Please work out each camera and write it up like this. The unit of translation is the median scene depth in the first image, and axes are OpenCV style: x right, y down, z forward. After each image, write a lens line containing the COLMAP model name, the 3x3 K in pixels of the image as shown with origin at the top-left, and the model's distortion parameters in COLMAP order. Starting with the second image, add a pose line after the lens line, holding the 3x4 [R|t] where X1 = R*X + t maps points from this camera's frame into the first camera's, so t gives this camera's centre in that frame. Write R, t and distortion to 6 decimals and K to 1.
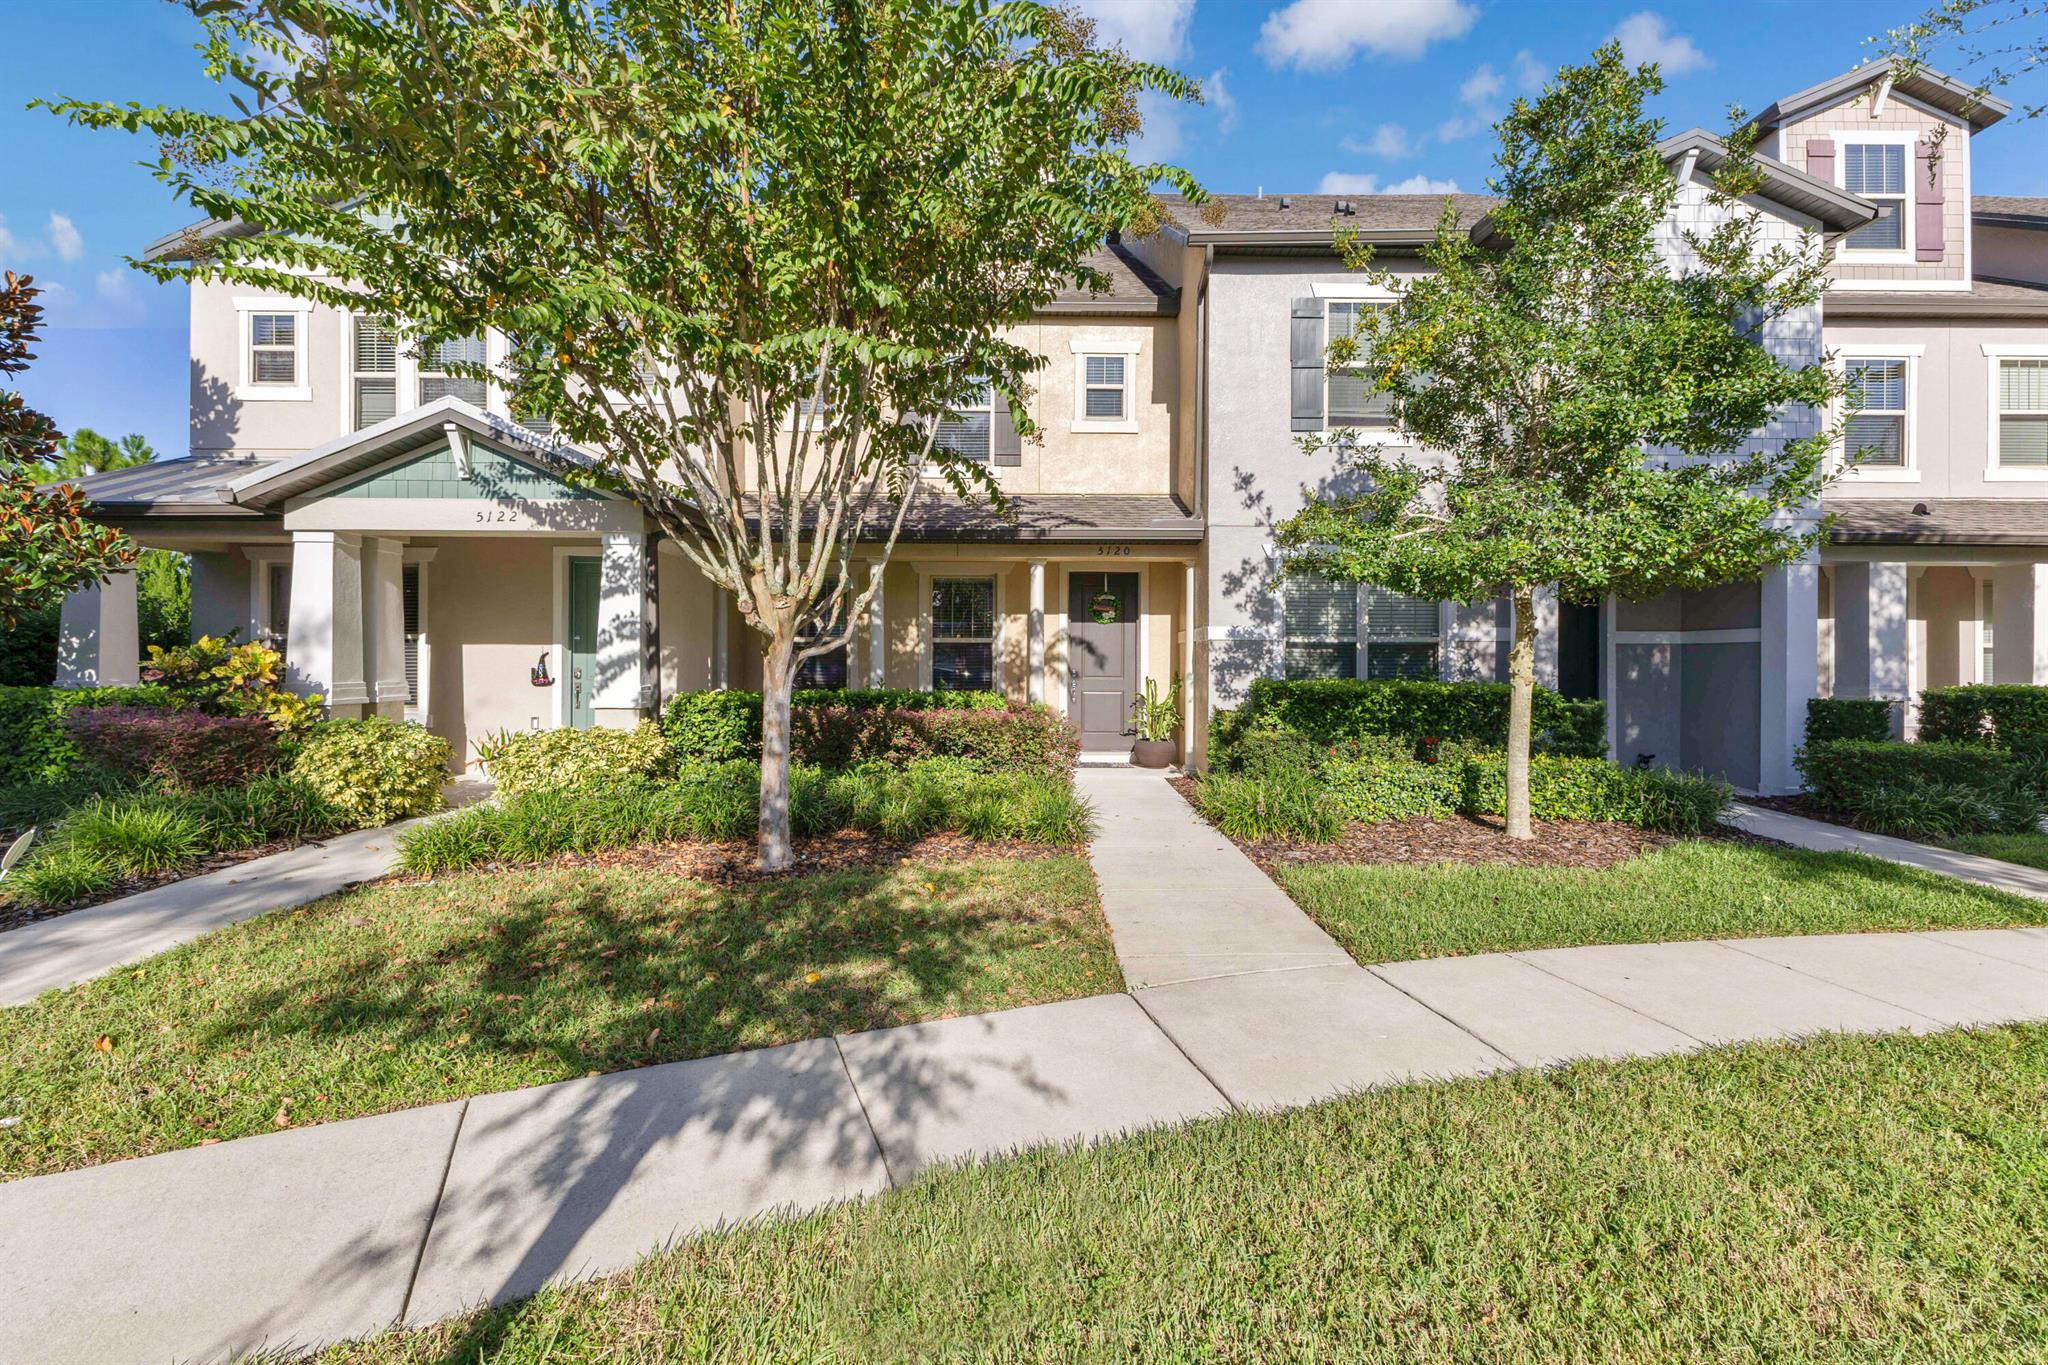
lens RADIAL K [[888.7, 0, 1021.5], [0, 888.7, 671.9], [0, 0, 1]] dist [0.000556, 0.000484]
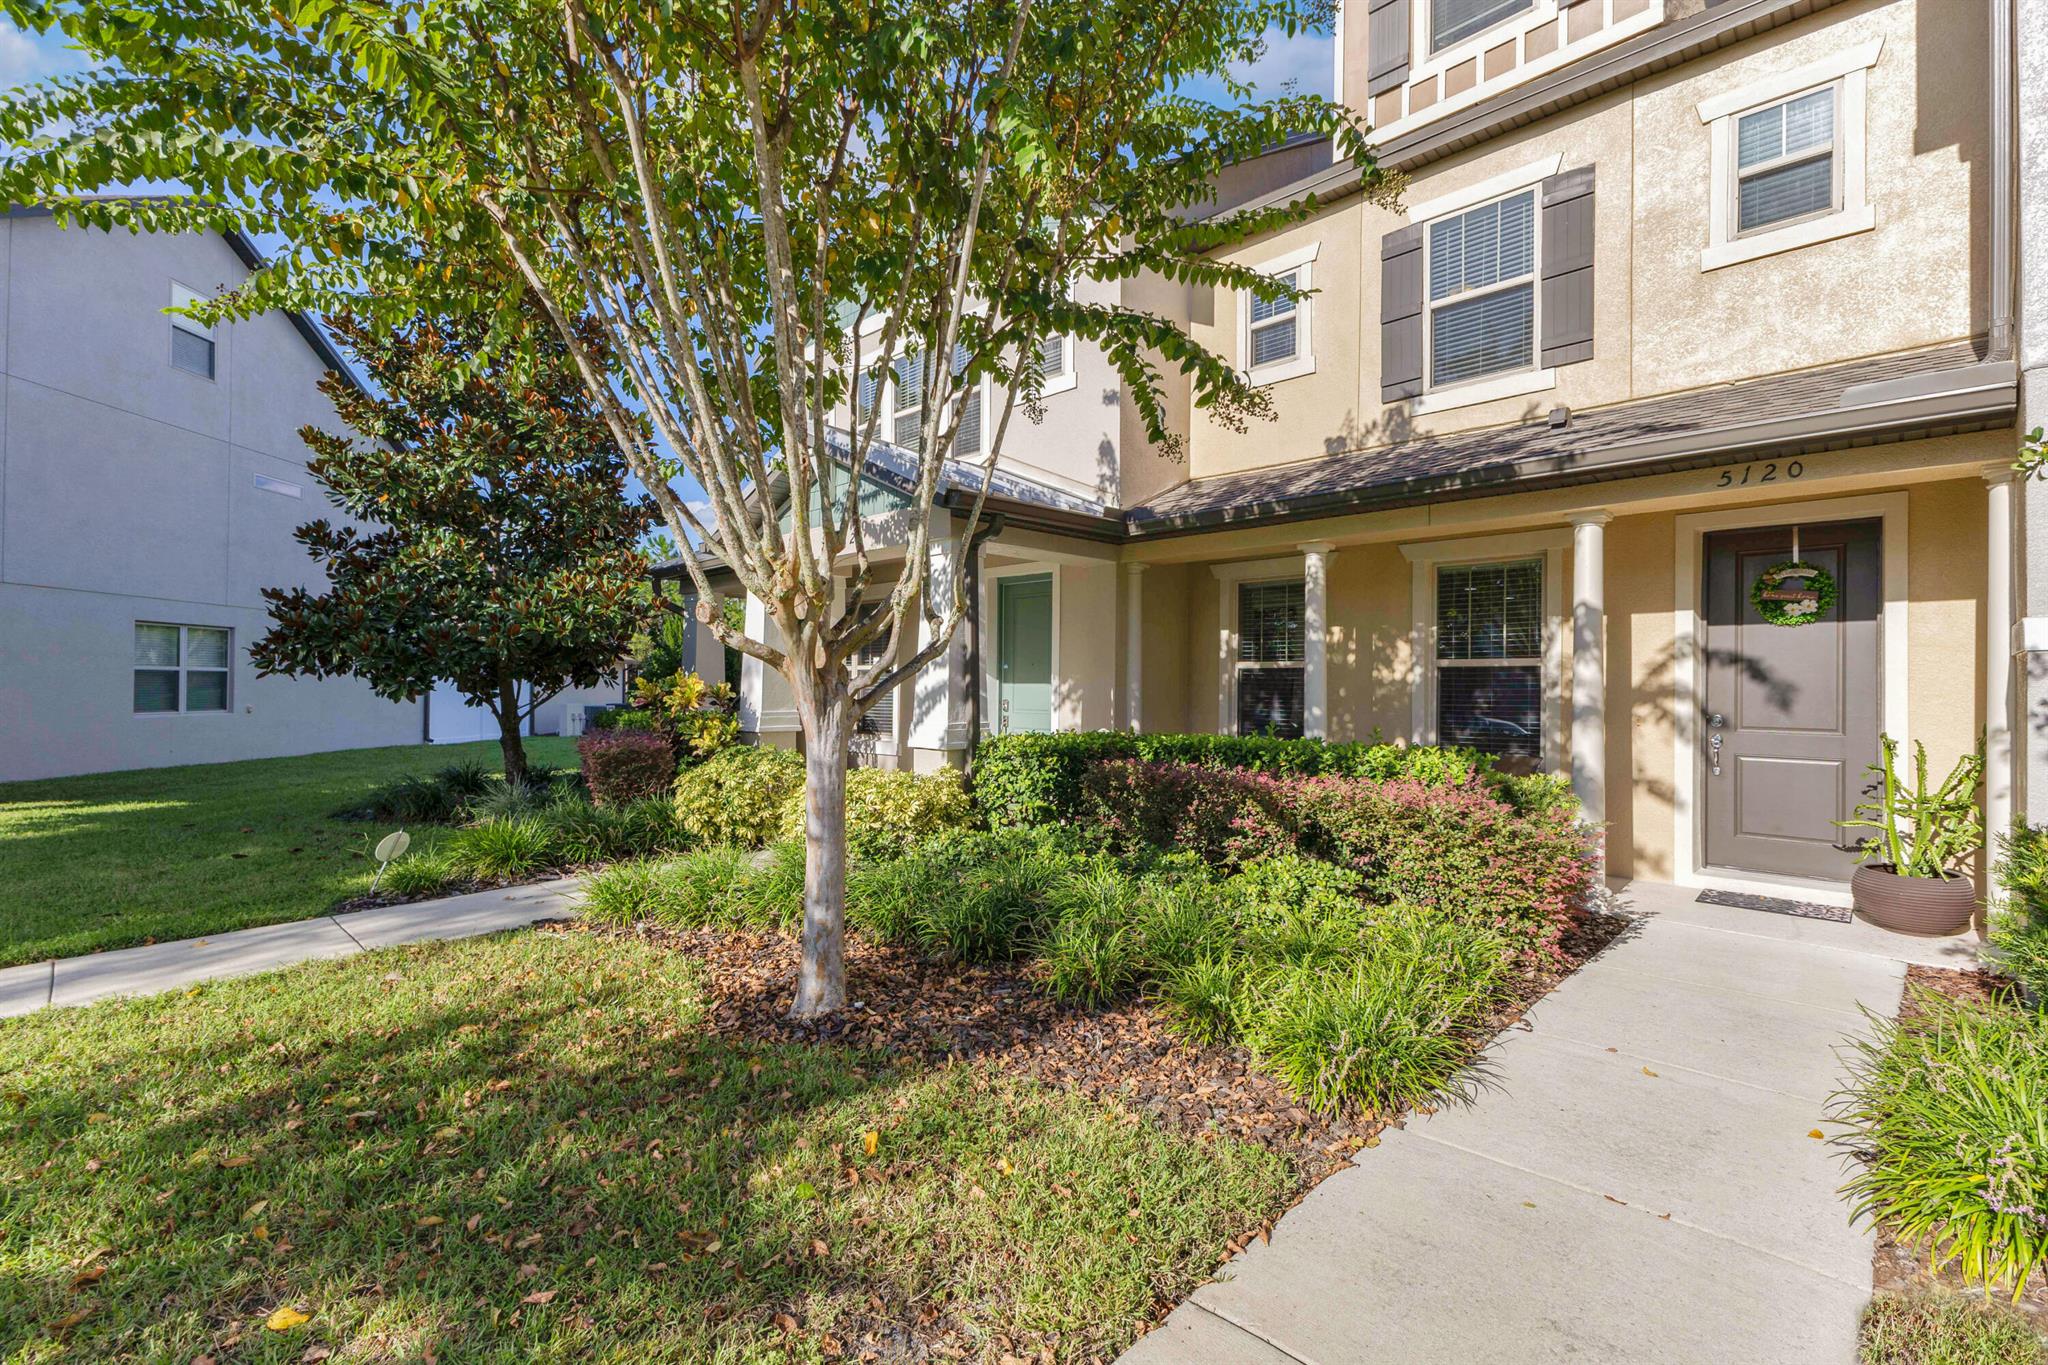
lens RADIAL K [[888.7, 0, 1021.5], [0, 888.7, 671.9], [0, 0, 1]] dist [0.000556, 0.000484]
pose [[0.698787, -0.009641, -0.715265, 0.153237], [-0.014022, 0.999532, -0.027172, -0.007251], [0.715192, 0.029017, 0.698325, 0.337460]]
